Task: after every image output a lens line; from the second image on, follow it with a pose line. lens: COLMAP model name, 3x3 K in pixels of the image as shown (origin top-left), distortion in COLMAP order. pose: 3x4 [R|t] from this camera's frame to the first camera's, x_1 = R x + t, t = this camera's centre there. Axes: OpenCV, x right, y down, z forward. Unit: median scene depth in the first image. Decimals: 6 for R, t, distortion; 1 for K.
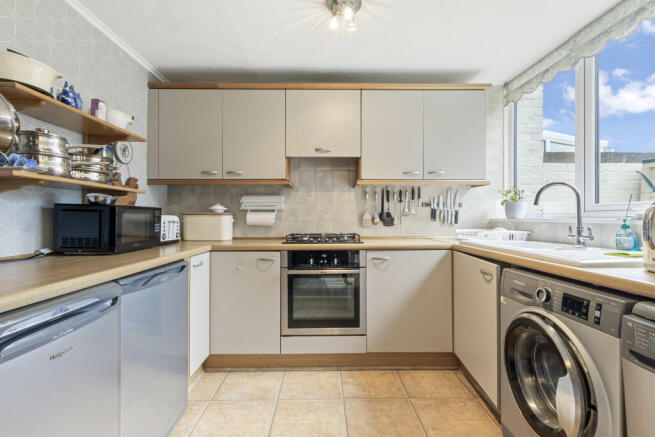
lens RADIAL K [[300.0, 0, 327.5], [0, 300.0, 218.5], [0, 0, 1]] dist [-0.000971, 0.000258]
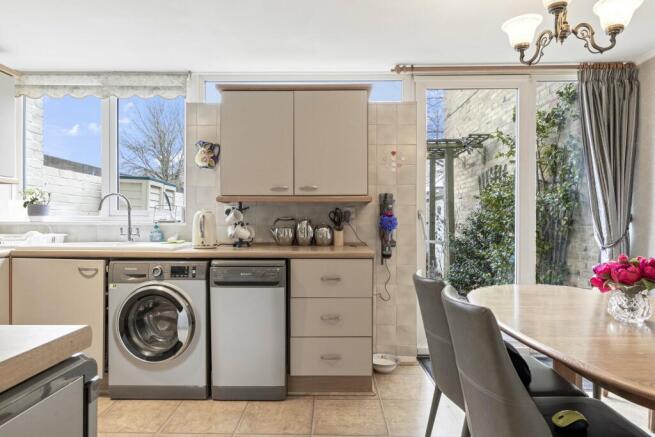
lens RADIAL K [[392.3, 0, 327.5], [0, 392.3, 218.5], [0, 0, 1]] dist [0.000153, -0.000010]
pose [[0.026047, 0.009877, 0.999612, -0.715436], [0.001061, 0.999950, -0.009908, 0.003480], [-0.999660, 0.001319, 0.026035, 0.044046]]
